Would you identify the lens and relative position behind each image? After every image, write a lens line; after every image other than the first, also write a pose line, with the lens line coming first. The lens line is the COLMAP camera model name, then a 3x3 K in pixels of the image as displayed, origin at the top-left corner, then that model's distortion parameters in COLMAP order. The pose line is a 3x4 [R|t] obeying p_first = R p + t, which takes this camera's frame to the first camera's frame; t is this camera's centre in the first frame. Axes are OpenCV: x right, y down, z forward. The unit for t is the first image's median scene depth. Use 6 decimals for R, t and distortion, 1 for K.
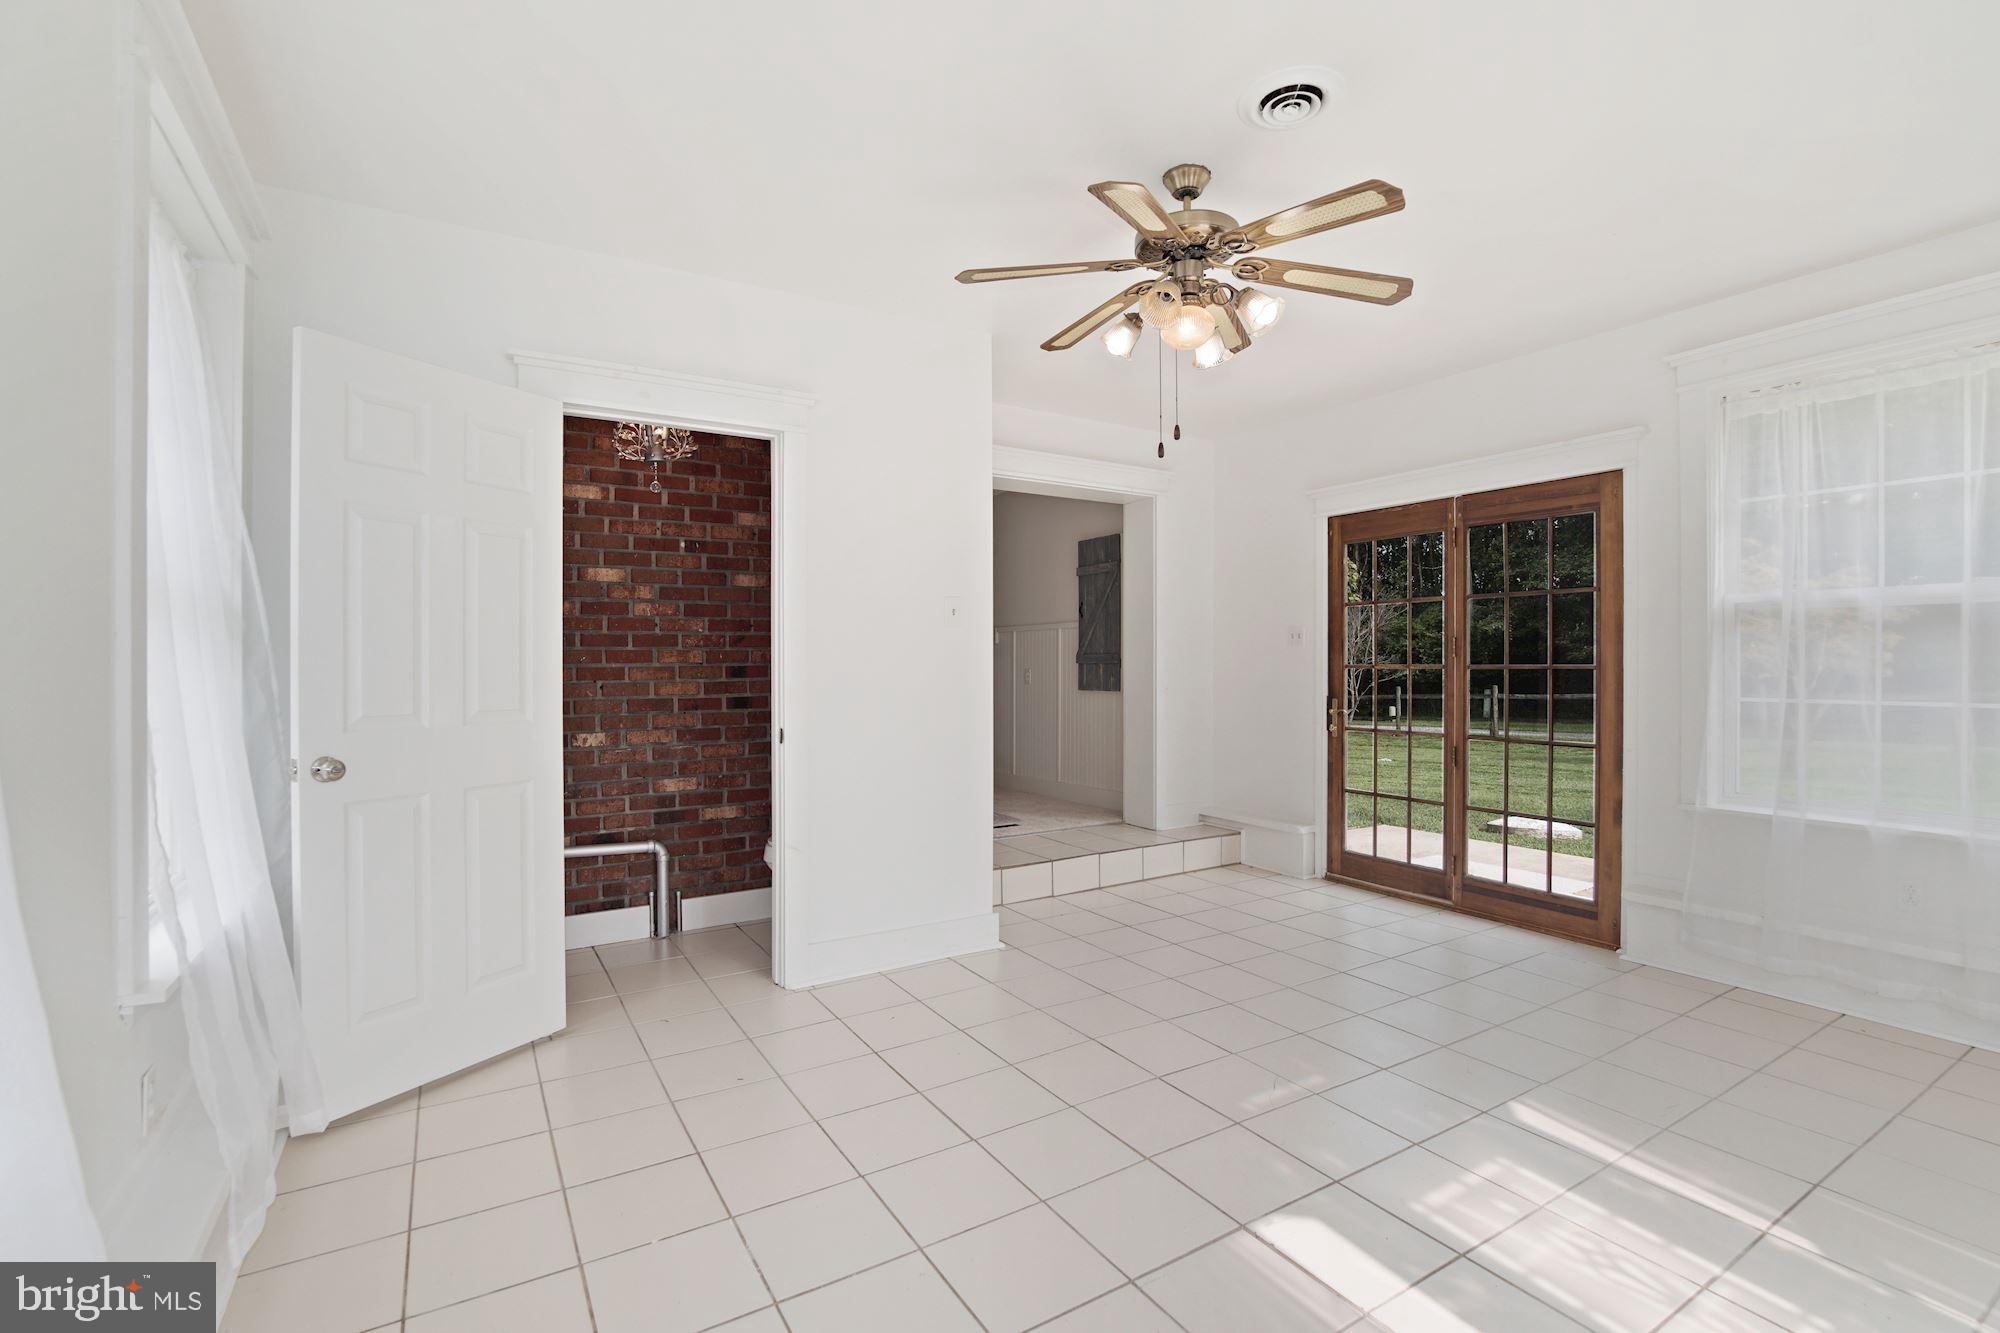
lens RADIAL K [[888.8, 0, 996.4], [0, 888.8, 674.8], [0, 0, 1]] dist [-0.022008, 0.000635]
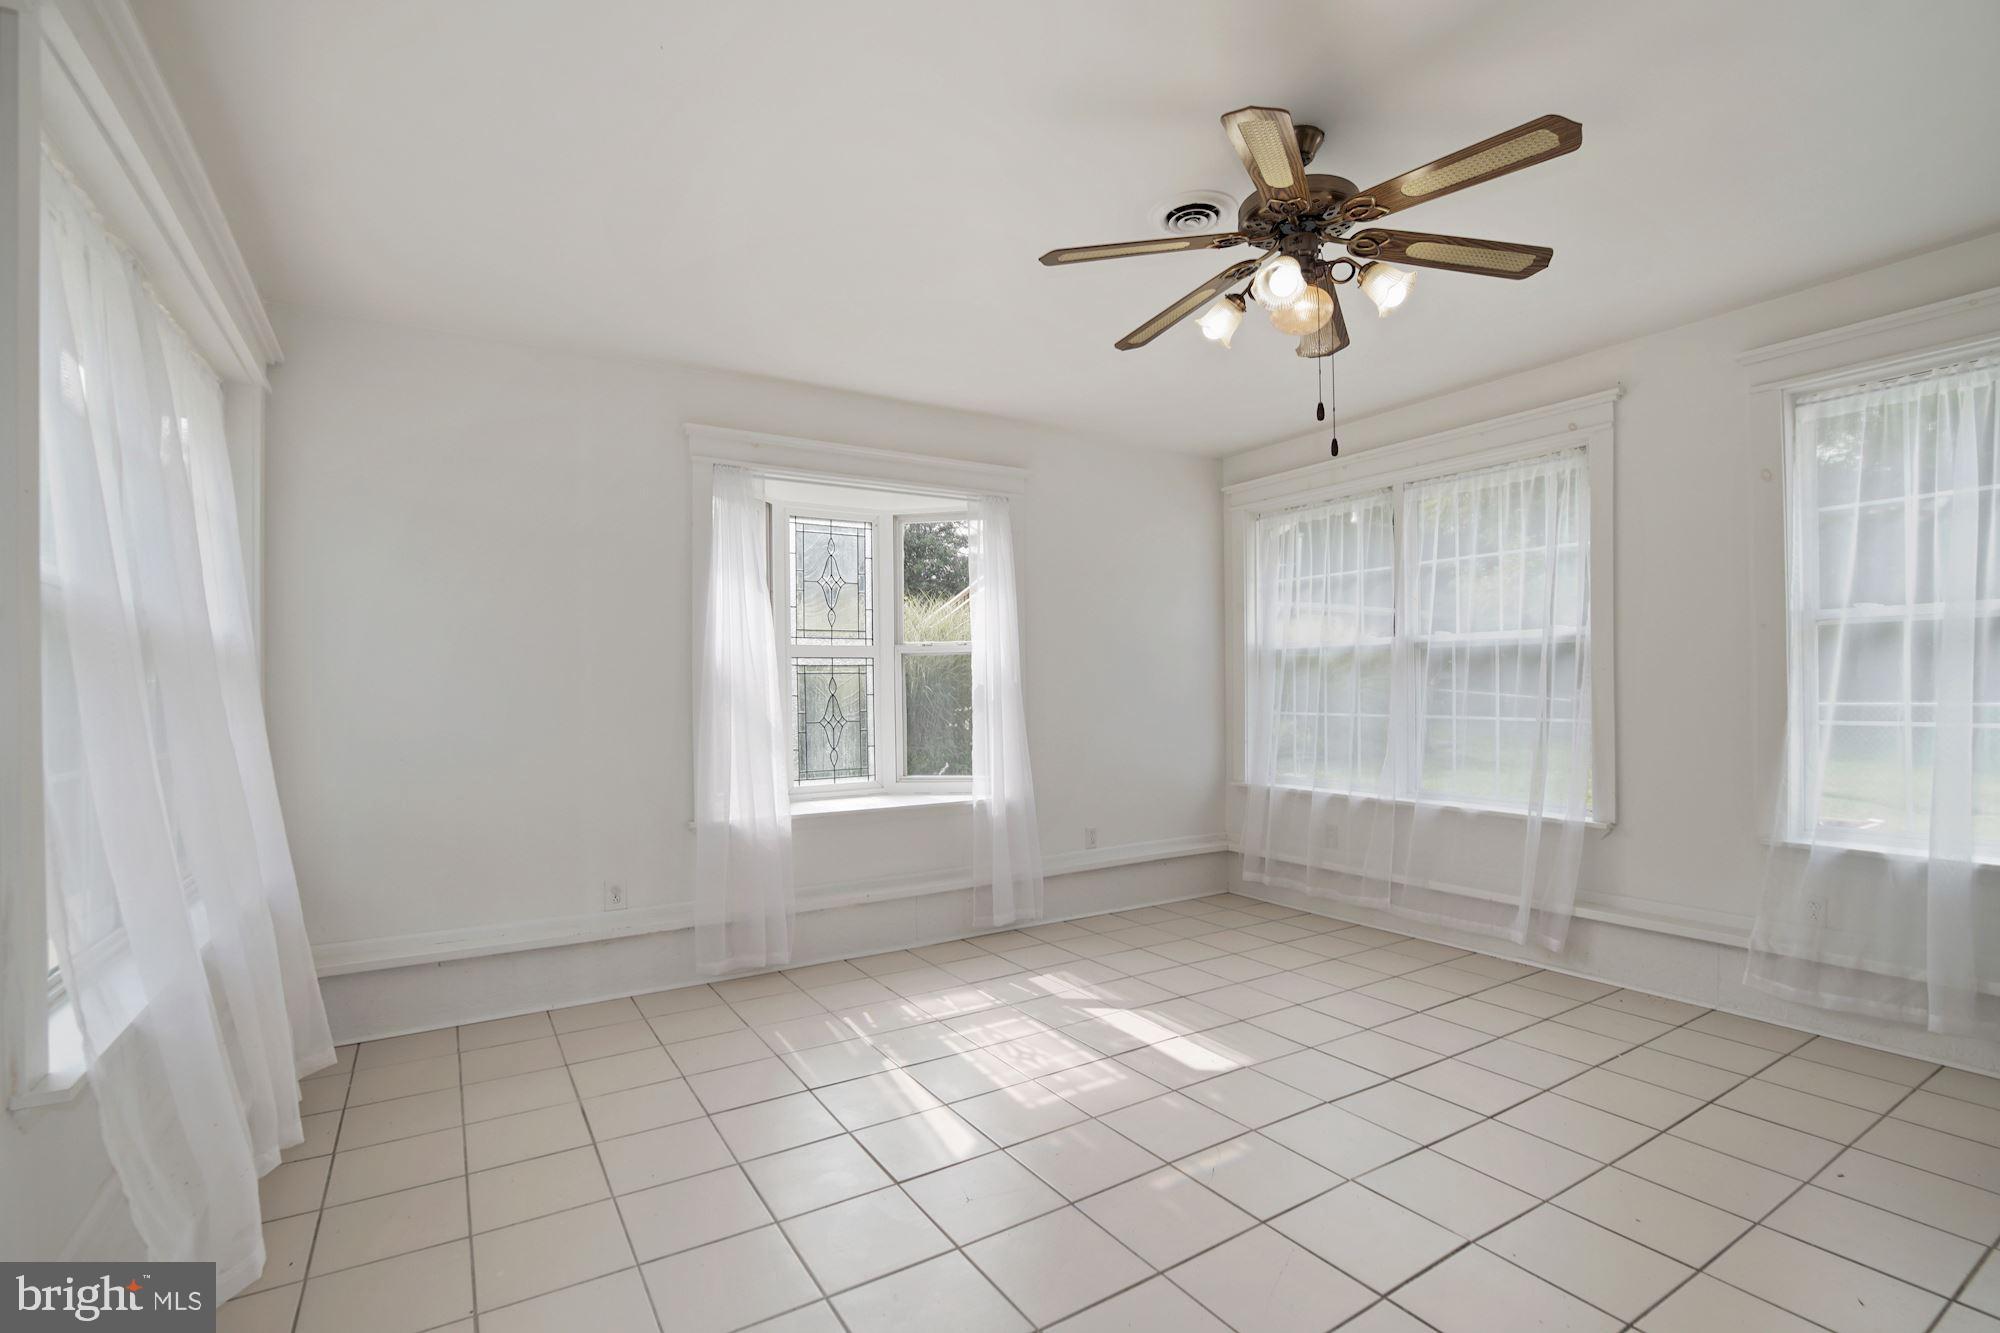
lens RADIAL K [[913.6, 0, 969.3], [0, 913.6, 657.8], [0, 0, 1]] dist [-0.003146, -0.000137]
pose [[-0.999735, 0.019715, 0.011925, 0.670942], [0.019426, 0.999526, -0.023900, -0.033813], [-0.012391, -0.023662, -0.999643, 2.399338]]
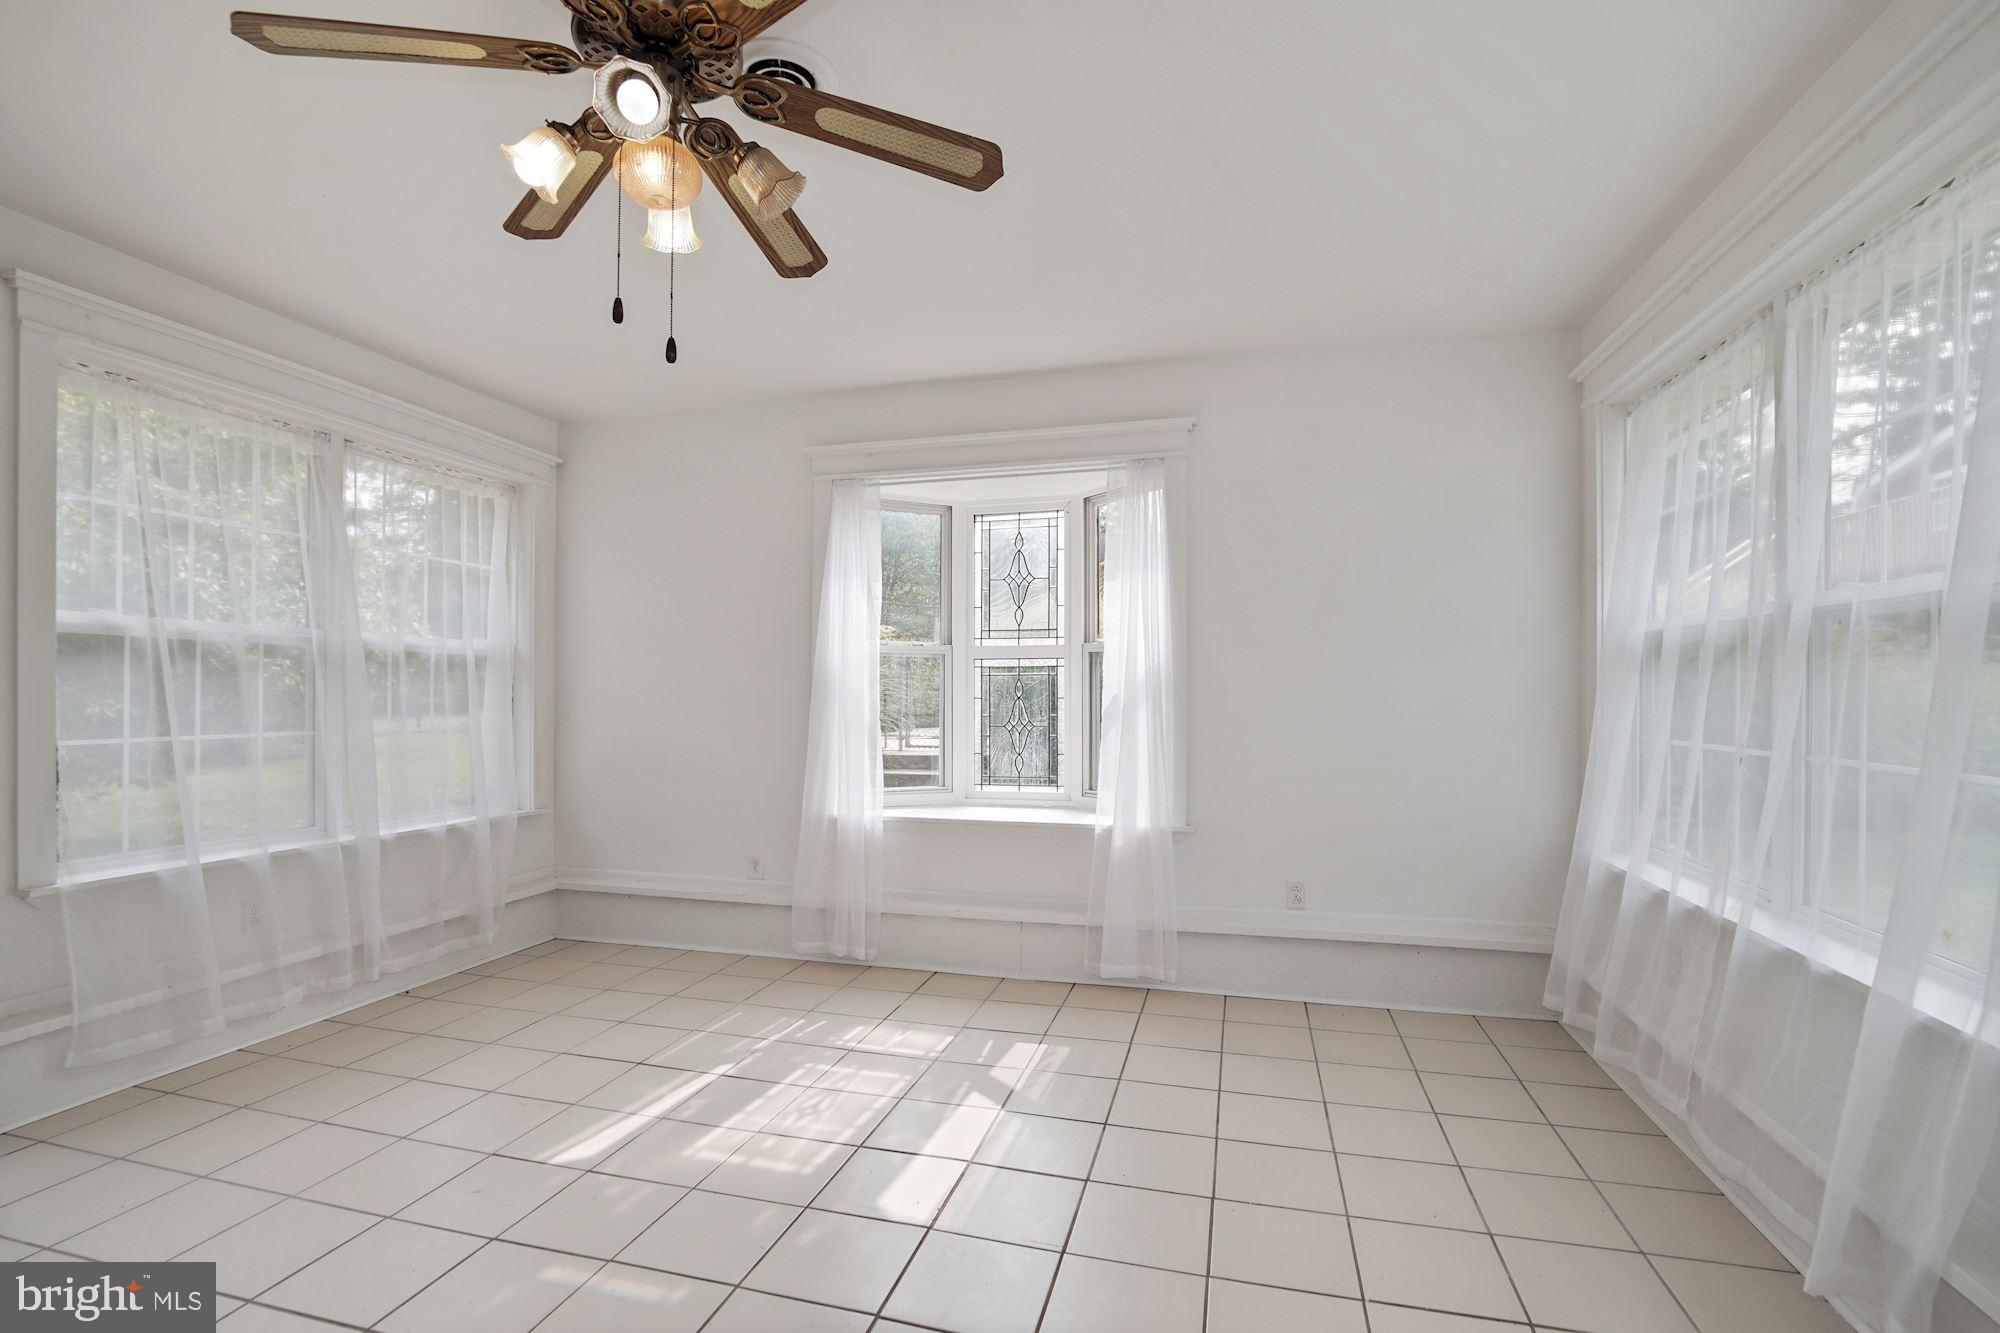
lens RADIAL K [[888.8, 0, 996.4], [0, 888.8, 674.8], [0, 0, 1]] dist [-0.022008, 0.000635]
pose [[-0.686643, 0.025304, 0.726554, -0.519943], [0.012459, 0.999657, -0.023041, -0.007829], [-0.726888, -0.006769, -0.686723, 1.559302]]
